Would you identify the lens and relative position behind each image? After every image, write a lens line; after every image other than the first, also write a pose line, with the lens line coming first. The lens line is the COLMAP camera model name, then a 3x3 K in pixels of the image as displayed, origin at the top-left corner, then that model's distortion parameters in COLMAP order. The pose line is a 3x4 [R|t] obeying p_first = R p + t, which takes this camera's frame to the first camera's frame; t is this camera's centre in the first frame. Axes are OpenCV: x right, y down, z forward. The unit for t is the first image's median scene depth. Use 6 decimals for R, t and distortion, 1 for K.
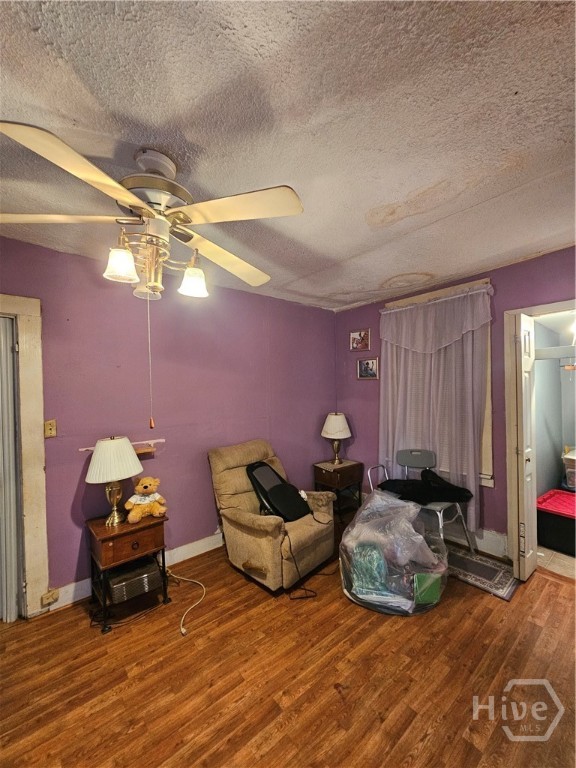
lens RADIAL K [[316.2, 0, 291.1], [0, 316.2, 382.8], [0, 0, 1]] dist [-0.004817, 0.001905]
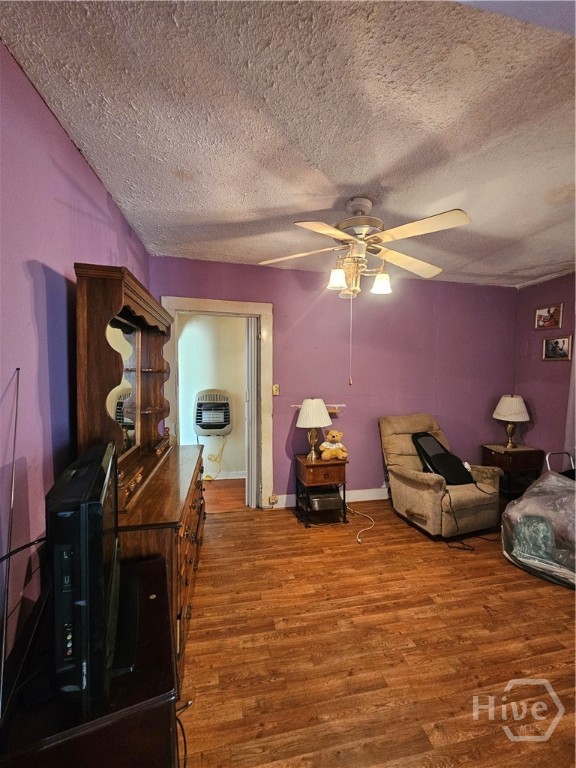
lens RADIAL K [[316.2, 0, 287.4], [0, 316.2, 389.8], [0, 0, 1]] dist [-0.004817, 0.001905]
pose [[0.871593, 0.047132, -0.487960, 0.023729], [-0.016248, 0.997598, 0.067336, 0.042654], [0.489961, -0.050762, 0.870265, -0.292492]]
